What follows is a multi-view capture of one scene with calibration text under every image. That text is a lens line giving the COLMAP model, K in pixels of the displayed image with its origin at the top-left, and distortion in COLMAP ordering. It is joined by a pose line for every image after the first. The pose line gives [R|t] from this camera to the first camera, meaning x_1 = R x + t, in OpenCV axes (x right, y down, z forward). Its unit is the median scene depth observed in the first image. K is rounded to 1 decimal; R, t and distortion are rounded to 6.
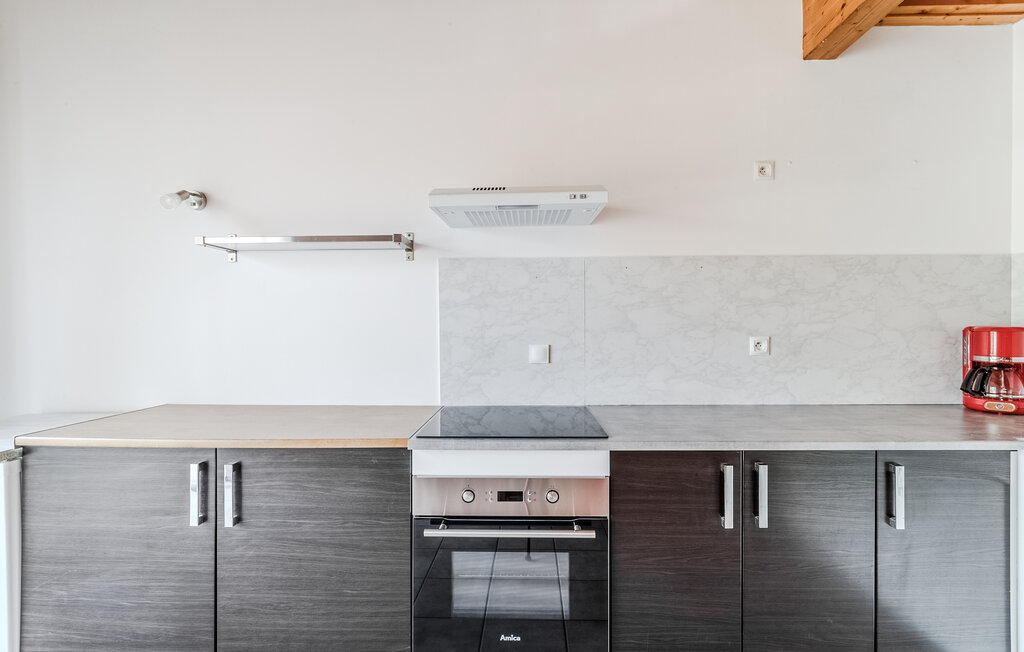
lens RADIAL K [[481.7, 0, 491.6], [0, 481.7, 326.6], [0, 0, 1]] dist [0.003752, 0.000669]
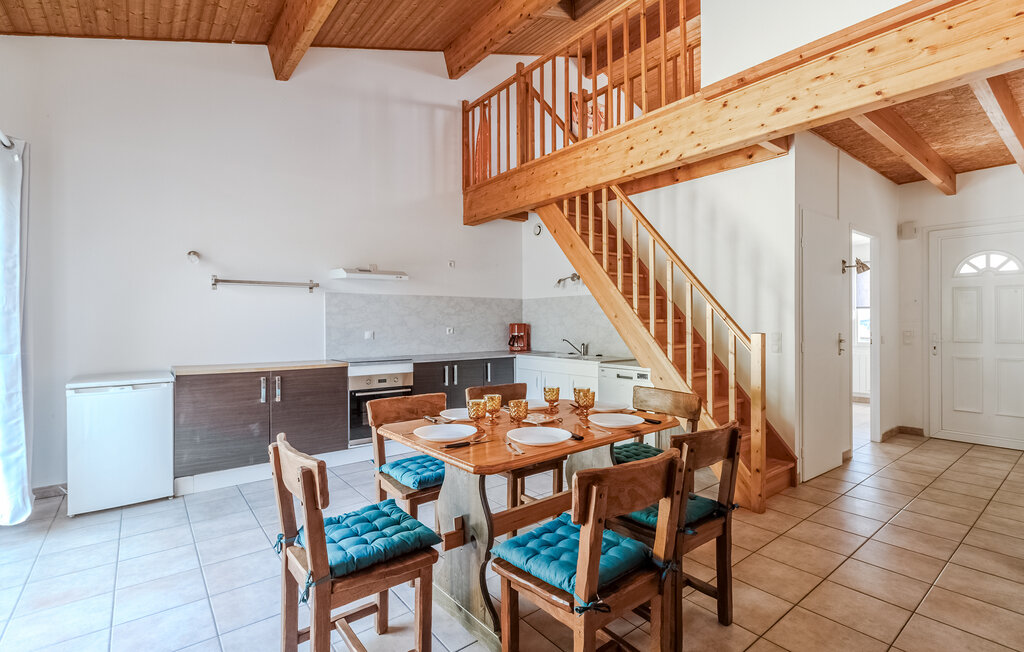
lens RADIAL K [[481.7, 0, 520.2], [0, 481.7, 326.6], [0, 0, 1]] dist [0.003752, 0.000669]
pose [[0.758724, -0.003951, 0.651400, -0.869147], [0.006784, 0.999975, -0.001836, 0.023899], [-0.651376, 0.005813, 0.758732, -1.246094]]
